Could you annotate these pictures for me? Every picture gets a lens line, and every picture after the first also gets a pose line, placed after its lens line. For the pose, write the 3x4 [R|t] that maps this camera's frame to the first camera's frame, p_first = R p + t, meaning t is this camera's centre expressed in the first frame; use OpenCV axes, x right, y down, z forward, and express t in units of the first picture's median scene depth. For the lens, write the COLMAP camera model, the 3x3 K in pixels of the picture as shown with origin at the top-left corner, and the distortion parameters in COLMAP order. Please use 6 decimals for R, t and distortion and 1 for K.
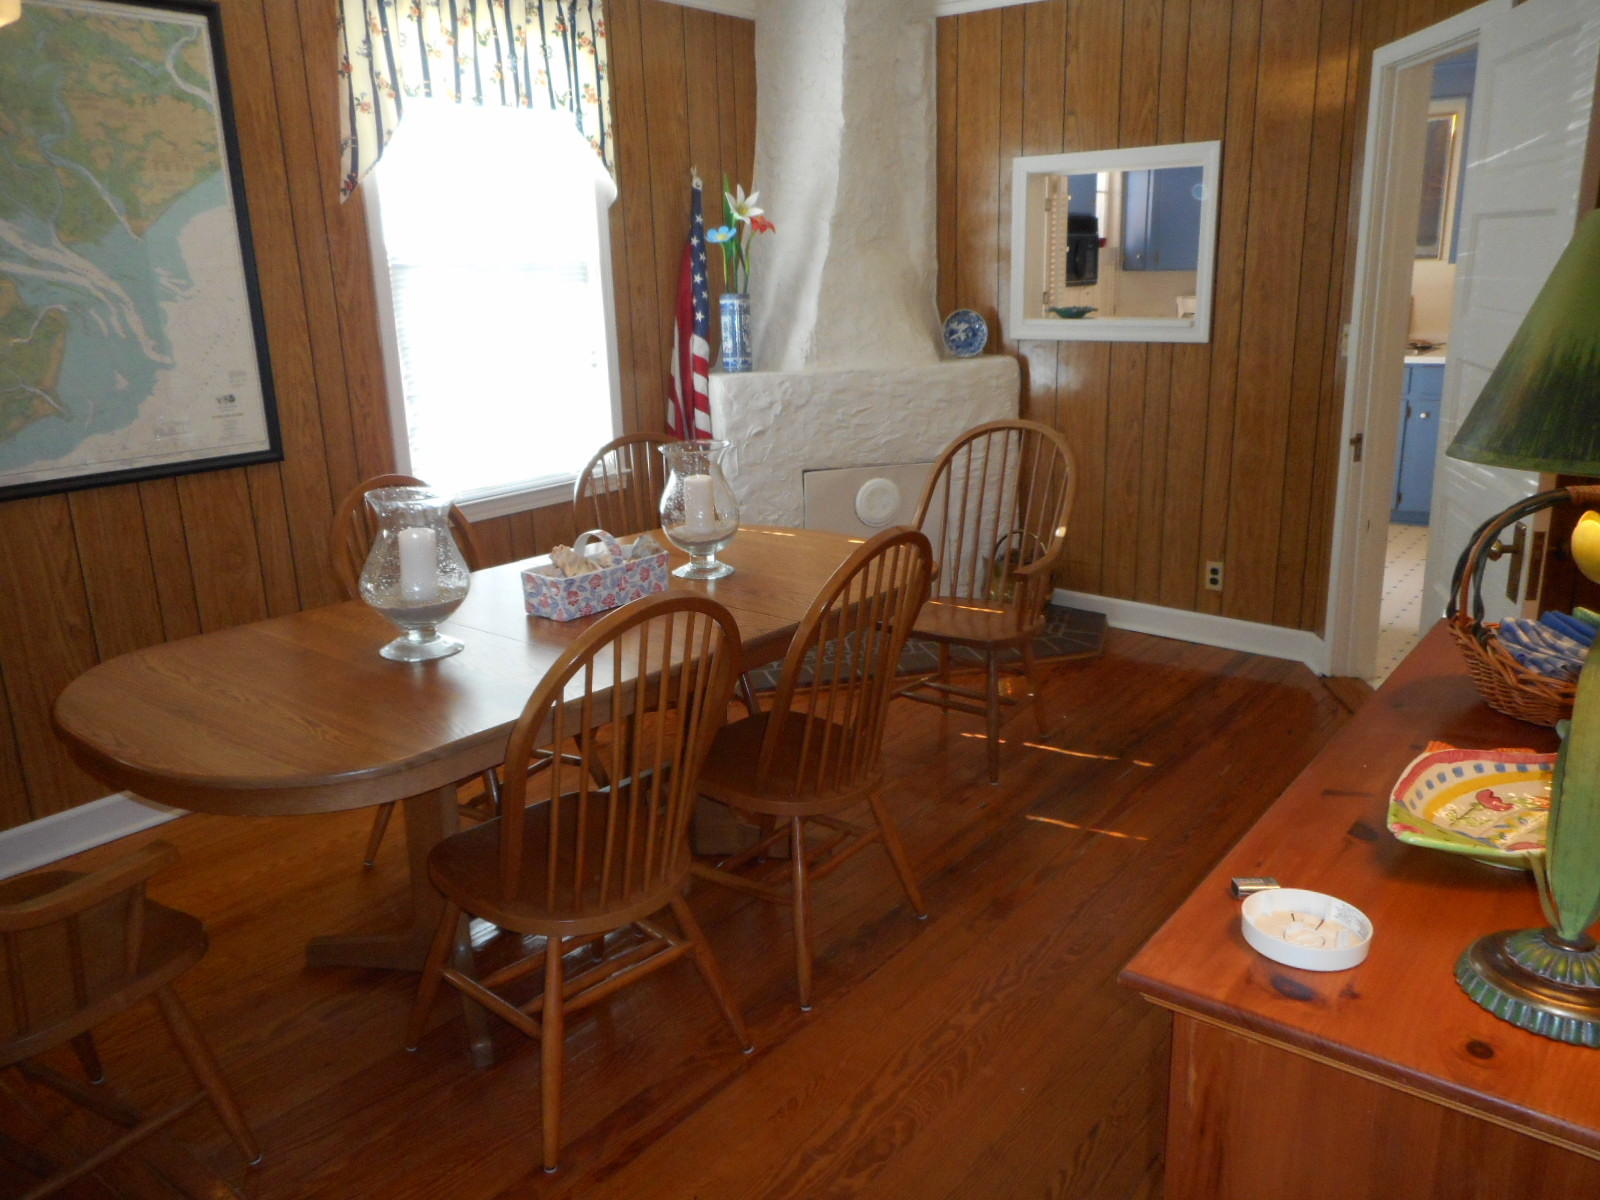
lens RADIAL K [[1190.4, 0, 814.1], [0, 1190.4, 600.0], [0, 0, 1]] dist [0.006573, -0.007638]
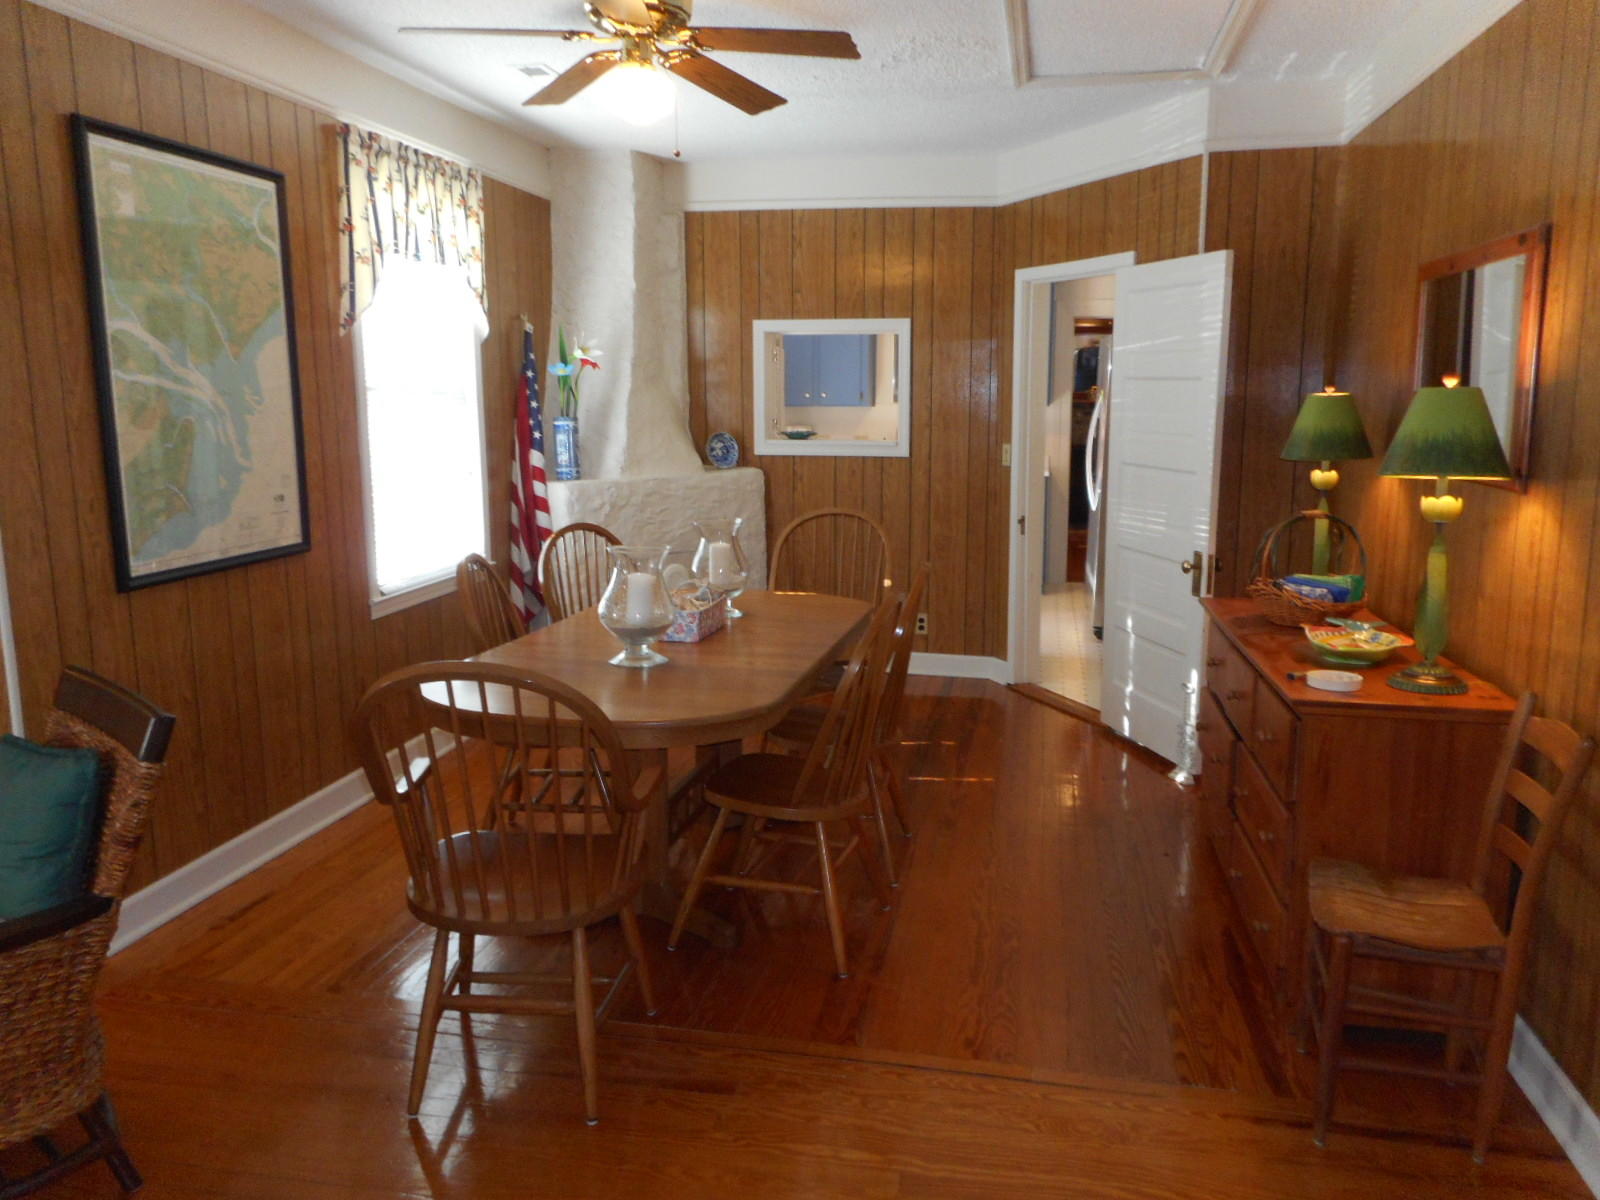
lens RADIAL K [[1190.4, 0, 800.6], [0, 1190.4, 589.0], [0, 0, 1]] dist [0.006573, -0.007638]
pose [[0.895027, -0.047515, 0.443473, -0.409441], [0.098071, 0.990940, -0.091757, 0.054217], [-0.435095, 0.125617, 0.891579, -0.173582]]
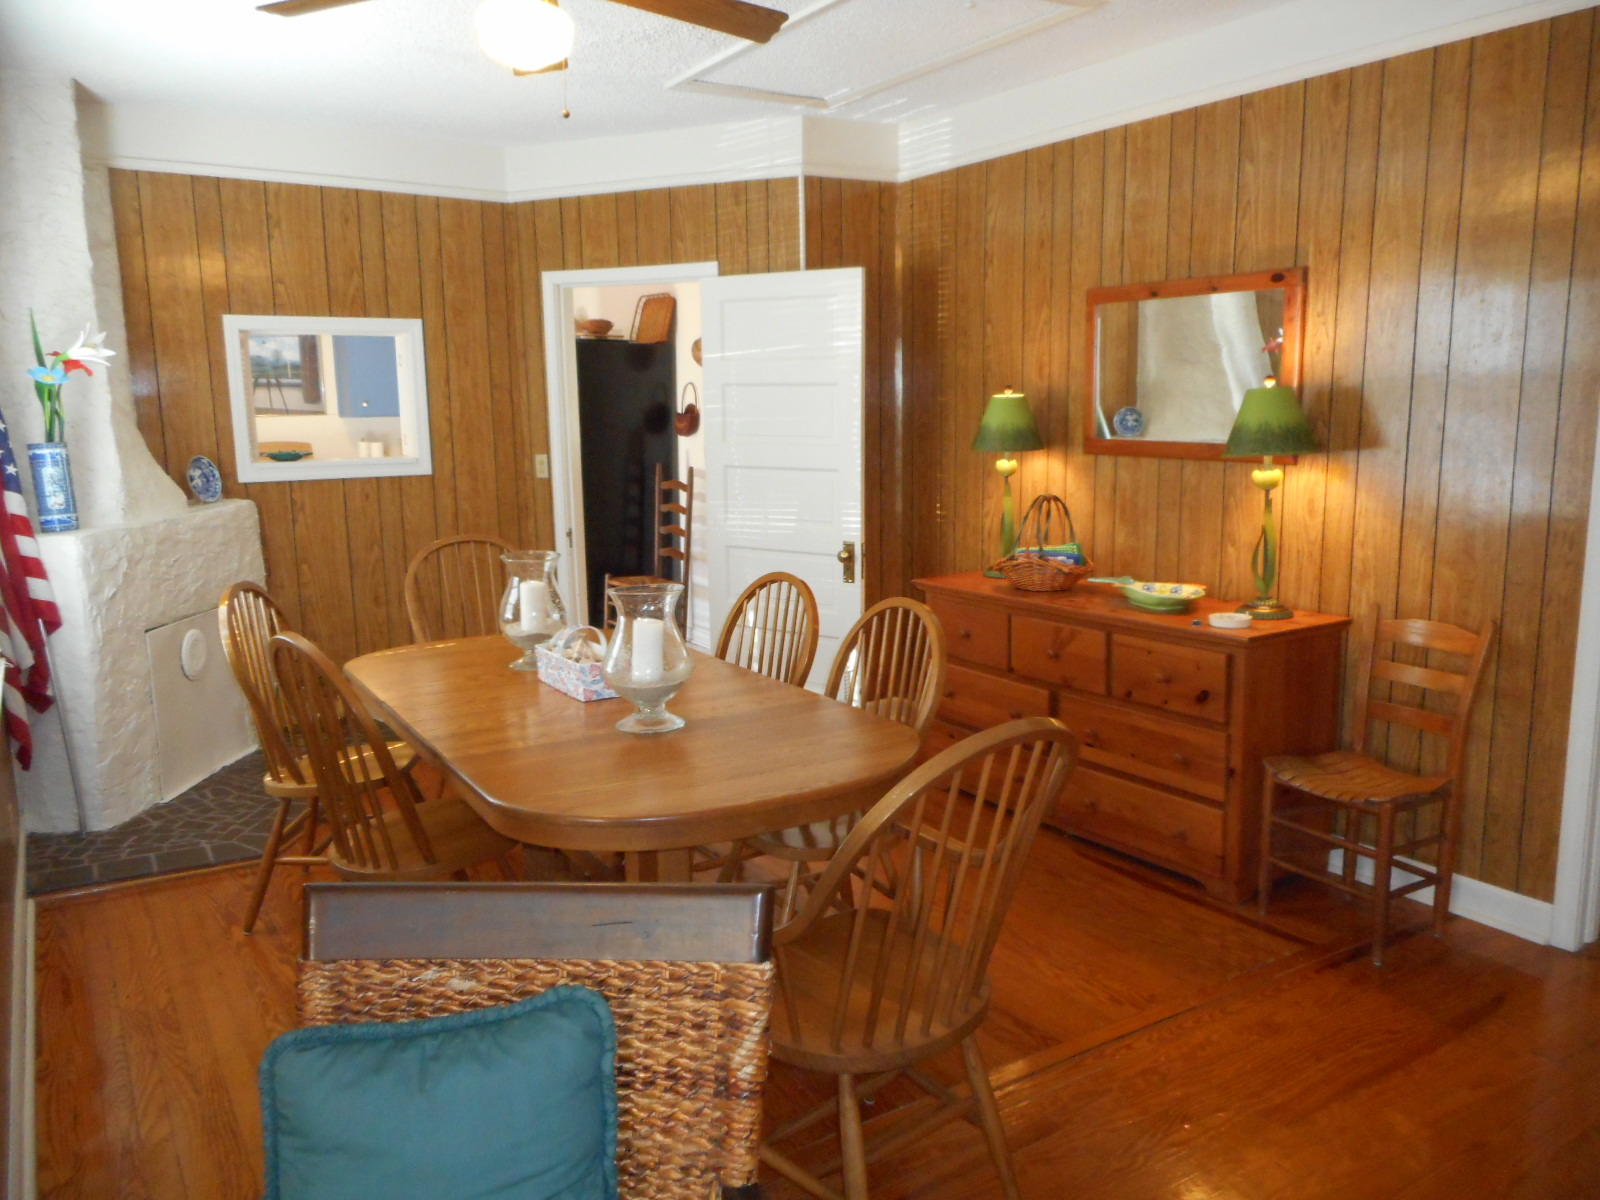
lens RADIAL K [[1190.4, 0, 784.1], [0, 1190.4, 598.8], [0, 0, 1]] dist [0.006573, -0.007638]
pose [[0.356415, -0.136066, 0.924367, -0.707500], [0.256696, 0.965528, 0.043149, -0.048099], [-0.898374, 0.221903, 0.379056, 0.219977]]
